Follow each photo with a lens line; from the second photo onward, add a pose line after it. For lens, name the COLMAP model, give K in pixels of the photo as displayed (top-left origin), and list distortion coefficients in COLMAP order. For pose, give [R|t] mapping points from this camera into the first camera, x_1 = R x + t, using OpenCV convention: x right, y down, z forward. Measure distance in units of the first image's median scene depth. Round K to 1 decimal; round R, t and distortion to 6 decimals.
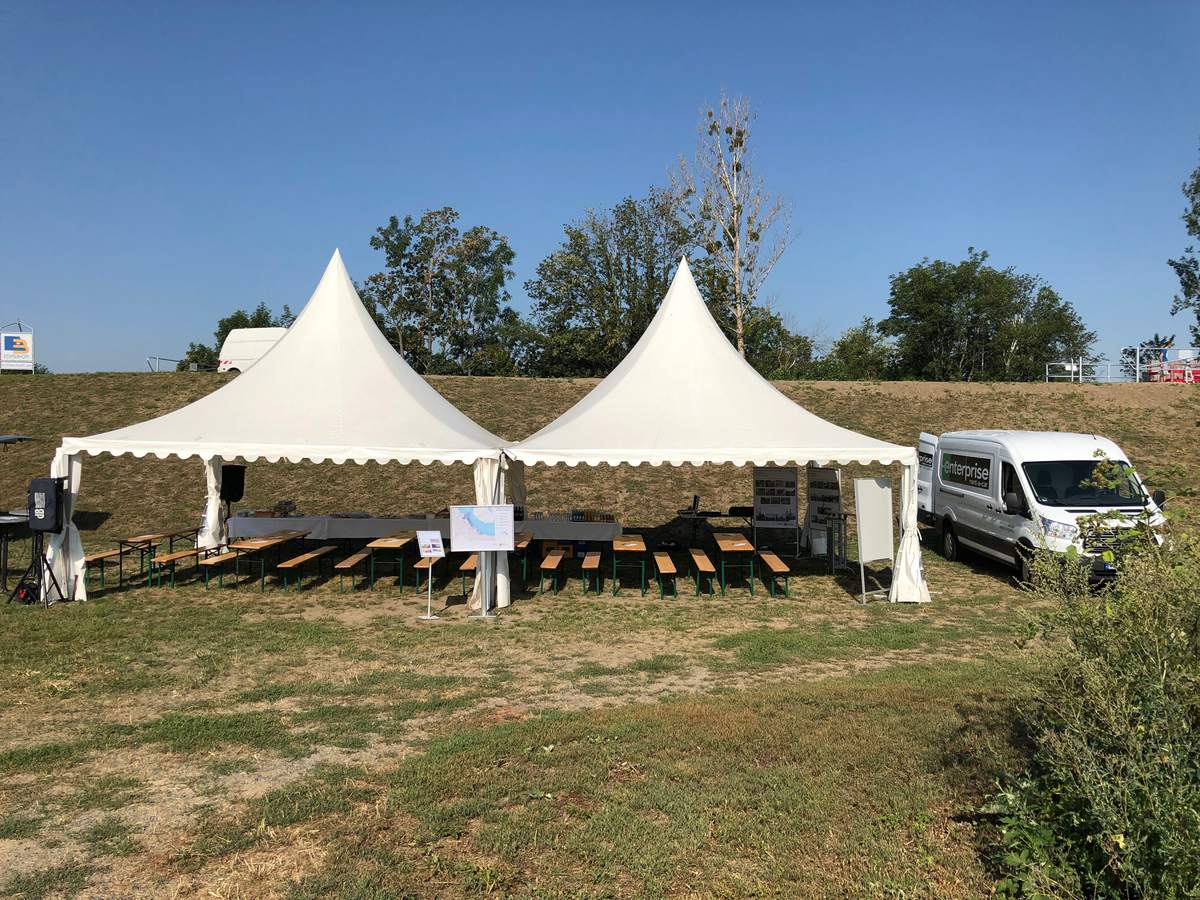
lens RADIAL K [[981.8, 0, 606.2], [0, 981.8, 454.3], [0, 0, 1]] dist [0.018476, -0.000416]
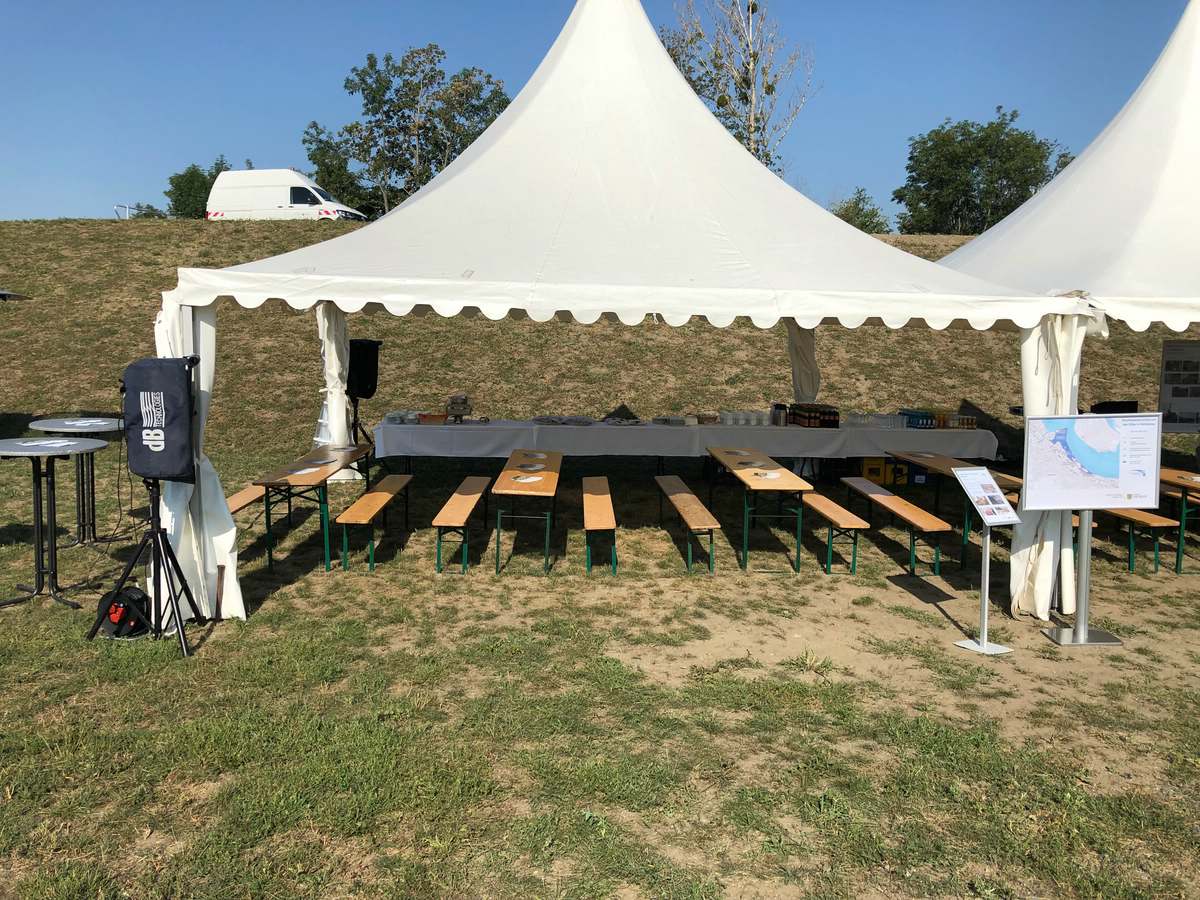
lens RADIAL K [[981.8, 0, 597.1], [0, 981.8, 448.4], [0, 0, 1]] dist [0.018476, -0.000416]
pose [[0.998123, -0.007741, 0.060742, -0.077848], [0.000905, 0.993734, 0.111766, 0.002983], [-0.061227, -0.111501, 0.991876, 0.106850]]
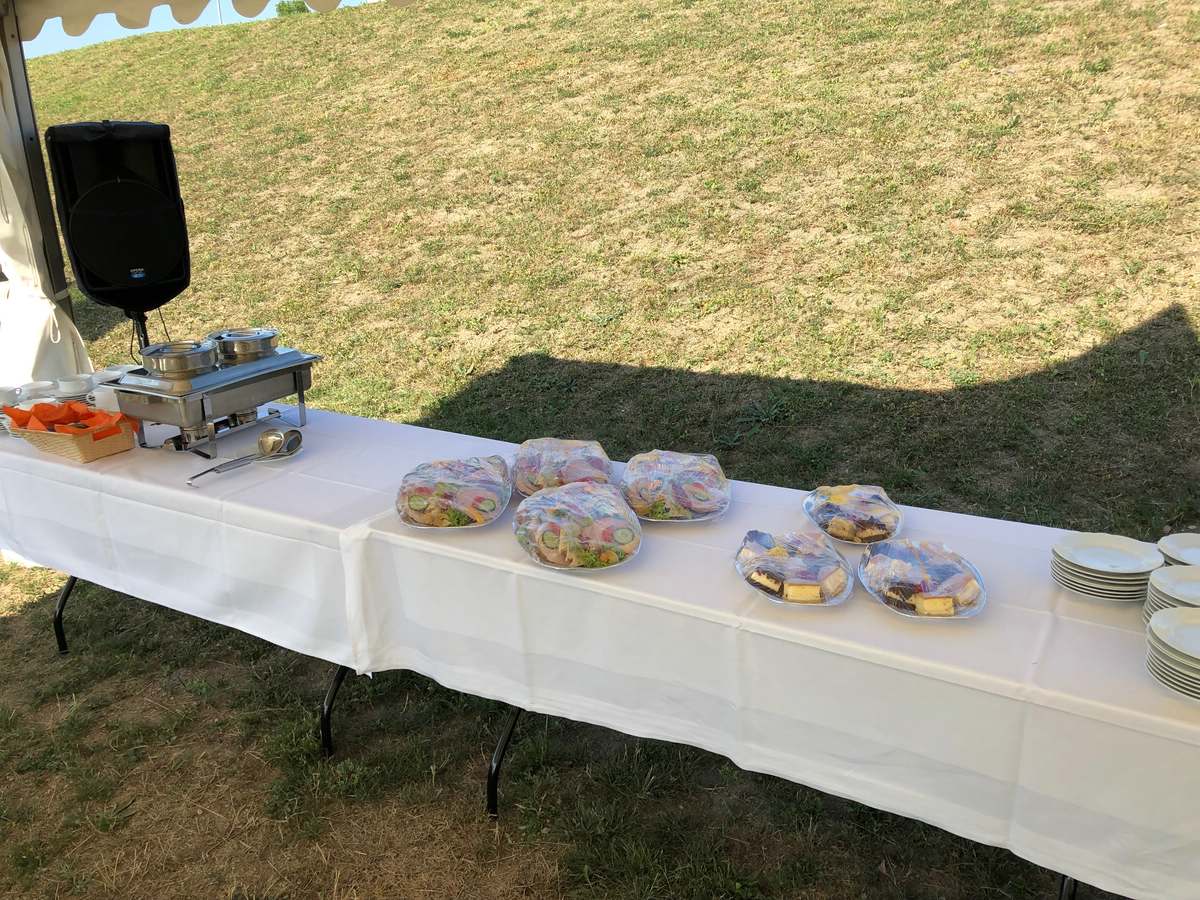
lens RADIAL K [[981.8, 0, 602.1], [0, 981.8, 450.2], [0, 0, 1]] dist [0.018476, -0.000416]
pose [[0.833113, 0.125538, -0.538668, -0.050338], [0.038781, 0.958246, 0.283302, 0.006114], [0.551741, -0.256912, 0.793459, 0.253942]]
